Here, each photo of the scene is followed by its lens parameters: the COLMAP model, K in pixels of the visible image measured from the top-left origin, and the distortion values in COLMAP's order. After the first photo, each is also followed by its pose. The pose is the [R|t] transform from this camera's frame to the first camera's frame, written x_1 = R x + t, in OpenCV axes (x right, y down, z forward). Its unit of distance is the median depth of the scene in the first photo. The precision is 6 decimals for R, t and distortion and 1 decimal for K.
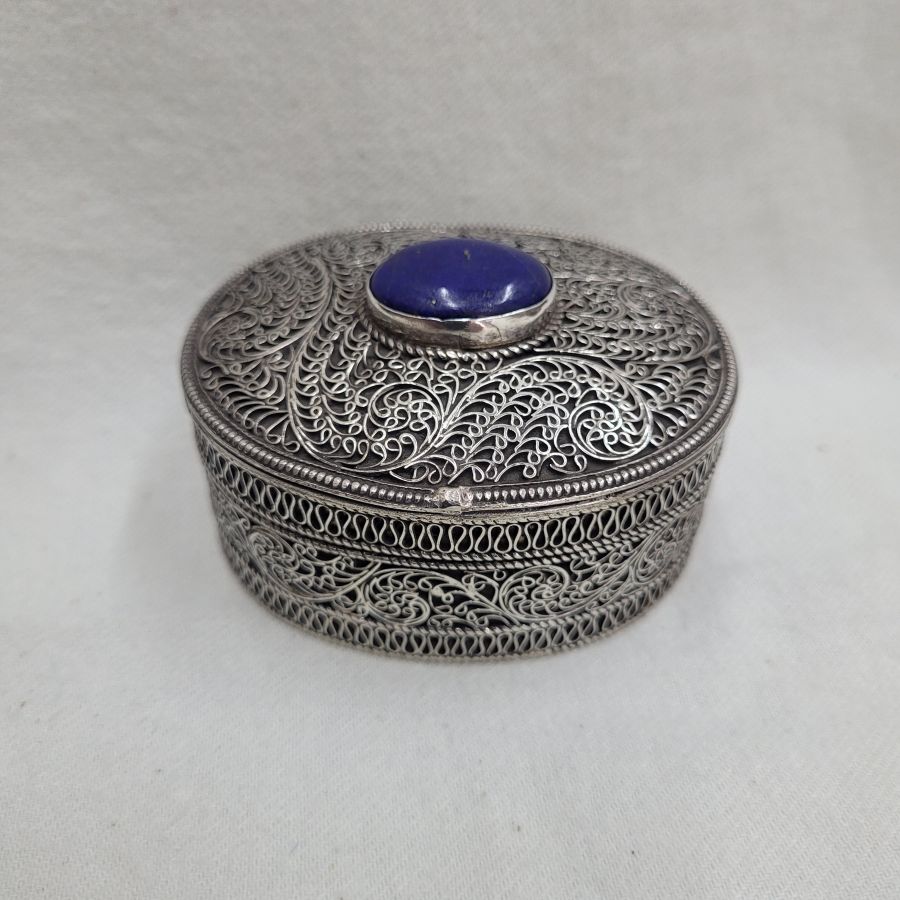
lens RADIAL K [[984.6, 0, 450.0], [0, 984.6, 450.0], [0, 0, 1]] dist [-0.030250, -0.014183]
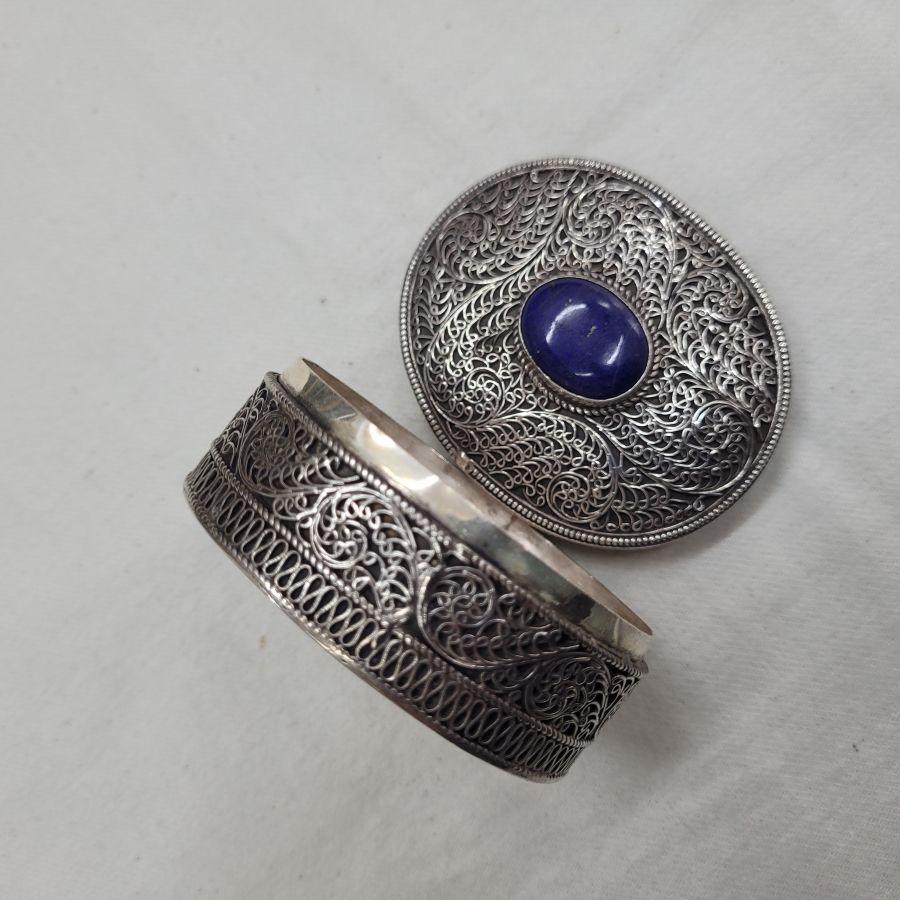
lens RADIAL K [[984.6, 0, 450.0], [0, 984.6, 450.0], [0, 0, 1]] dist [-0.030250, -0.014183]
pose [[0.678731, 0.705087, -0.205370, 0.284237], [-0.349854, 0.556317, 0.753733, -1.085945], [0.645698, -0.439732, 0.624267, 0.002246]]
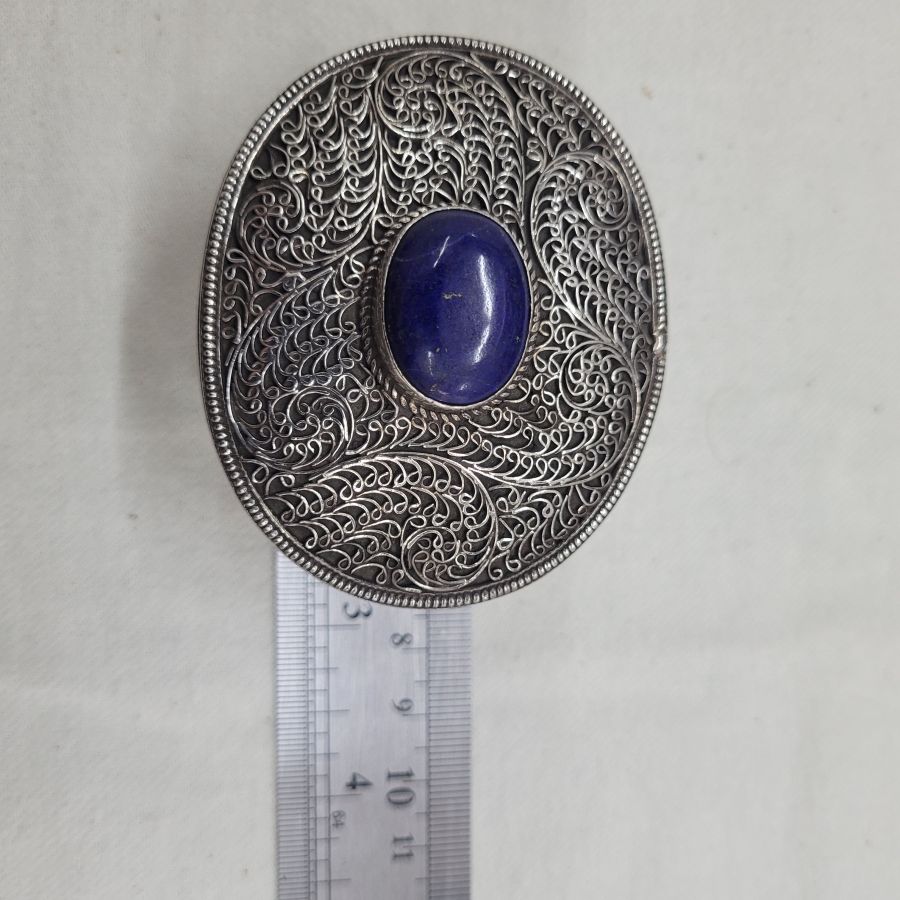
lens RADIAL K [[984.6, 0, 450.0], [0, 984.6, 450.0], [0, 0, 1]] dist [-0.030250, -0.014183]
pose [[0.044217, -0.998996, 0.007195, -0.140254], [0.545648, 0.030183, 0.837471, -1.022568], [-0.836847, -0.033105, 0.546434, 0.527318]]
